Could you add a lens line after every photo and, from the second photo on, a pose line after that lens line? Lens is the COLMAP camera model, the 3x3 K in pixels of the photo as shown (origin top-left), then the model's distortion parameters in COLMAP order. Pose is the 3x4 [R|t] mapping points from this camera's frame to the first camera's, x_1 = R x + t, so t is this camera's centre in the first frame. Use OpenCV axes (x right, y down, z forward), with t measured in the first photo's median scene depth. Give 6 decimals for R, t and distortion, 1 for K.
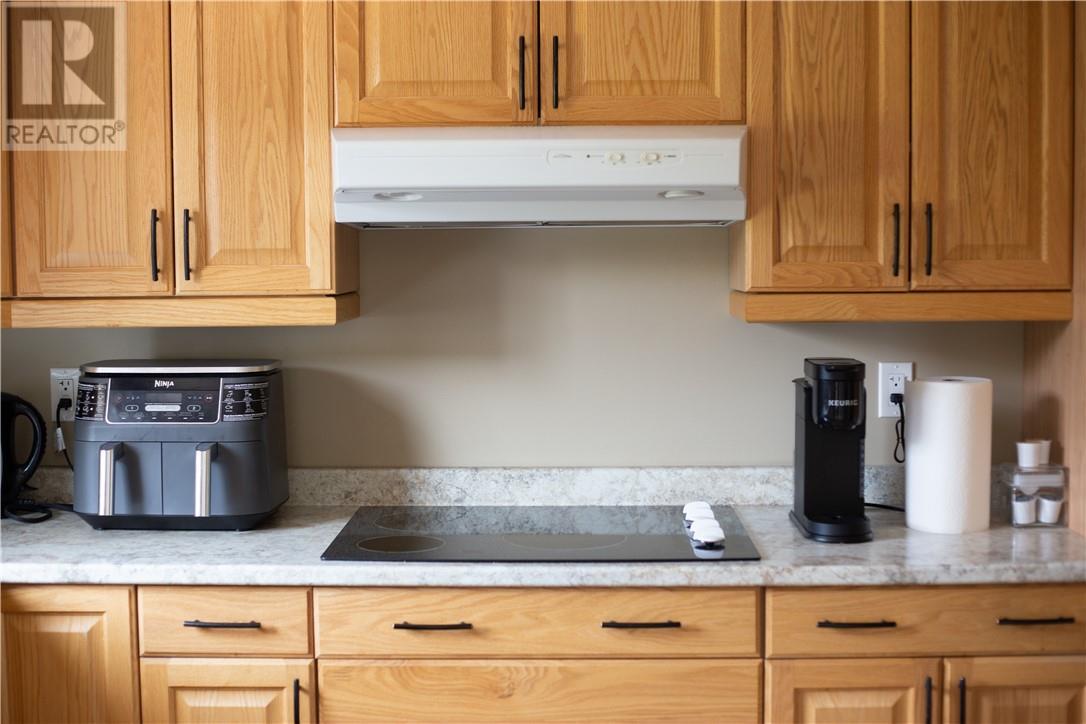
lens RADIAL K [[1570.4, 0, 543.0], [0, 1570.4, 362.0], [0, 0, 1]] dist [-0.014495, -0.636365]
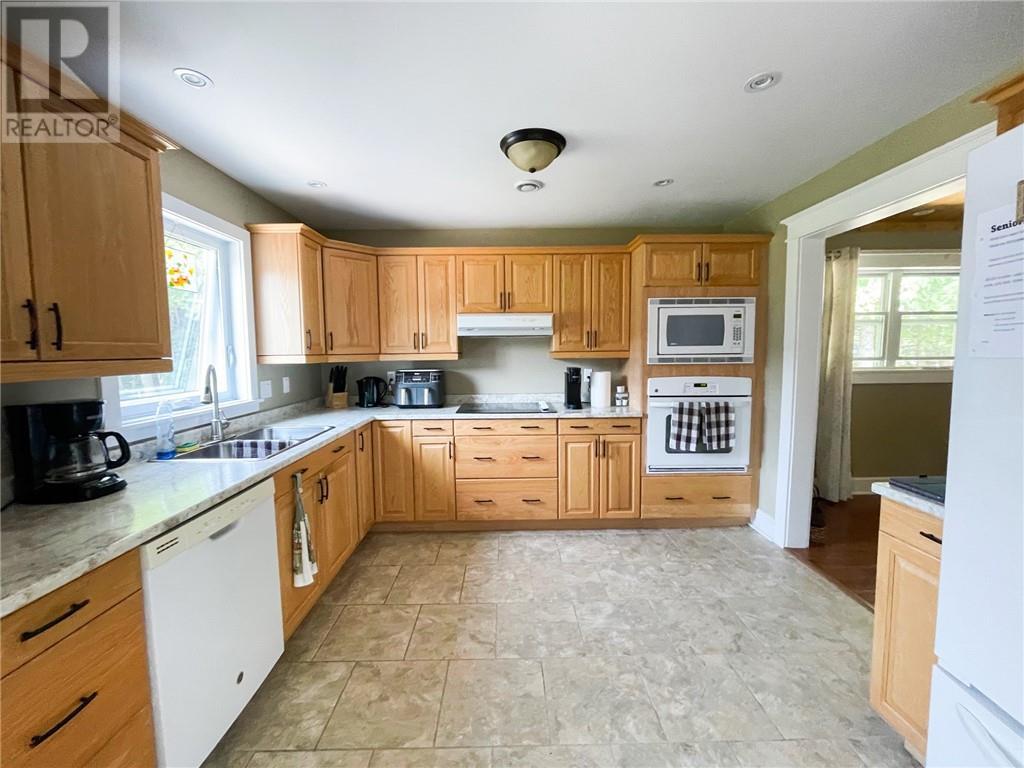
lens RADIAL K [[410.3, 0, 508.0], [0, 410.3, 378.6], [0, 0, 1]] dist [0.001284, -0.000069]
pose [[0.999699, -0.004540, 0.024123, -0.022519], [0.004635, 0.999982, -0.003861, 0.032864], [-0.024105, 0.003972, 0.999702, -0.122058]]
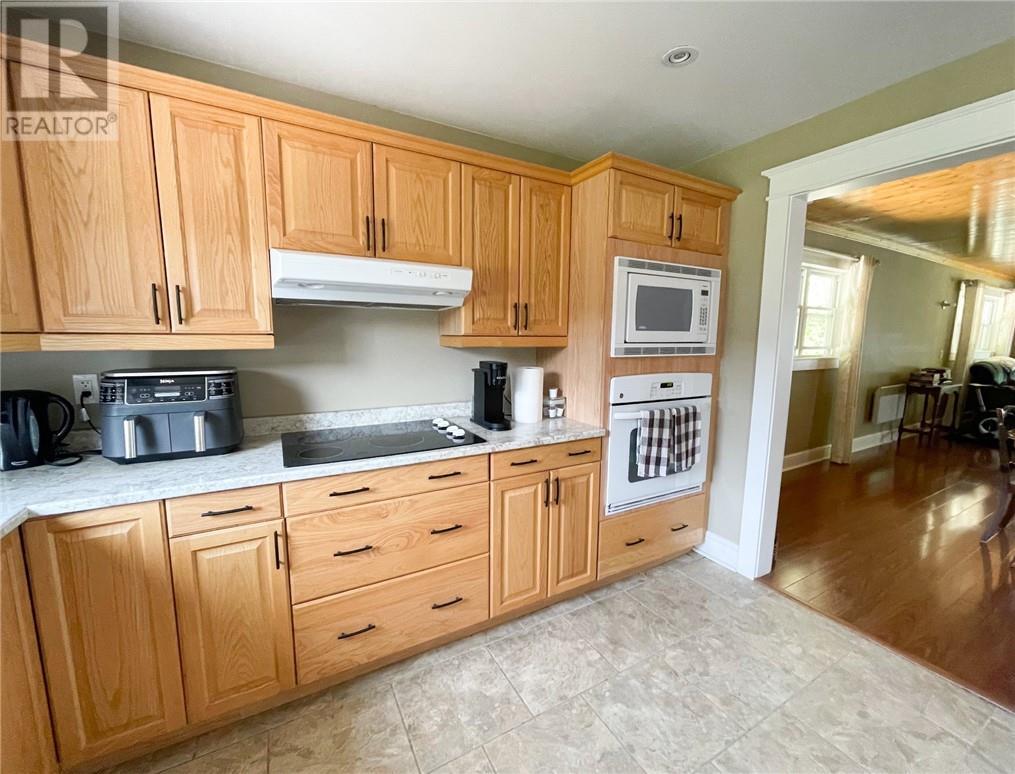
lens RADIAL K [[411.7, 0, 507.5], [0, 411.7, 387.0], [0, 0, 1]] dist [-0.001825, 0.000049]
pose [[0.855942, -0.049517, 0.514695, -0.151944], [0.019991, 0.997829, 0.062751, -0.001690], [-0.516685, -0.043422, 0.855074, 0.389745]]
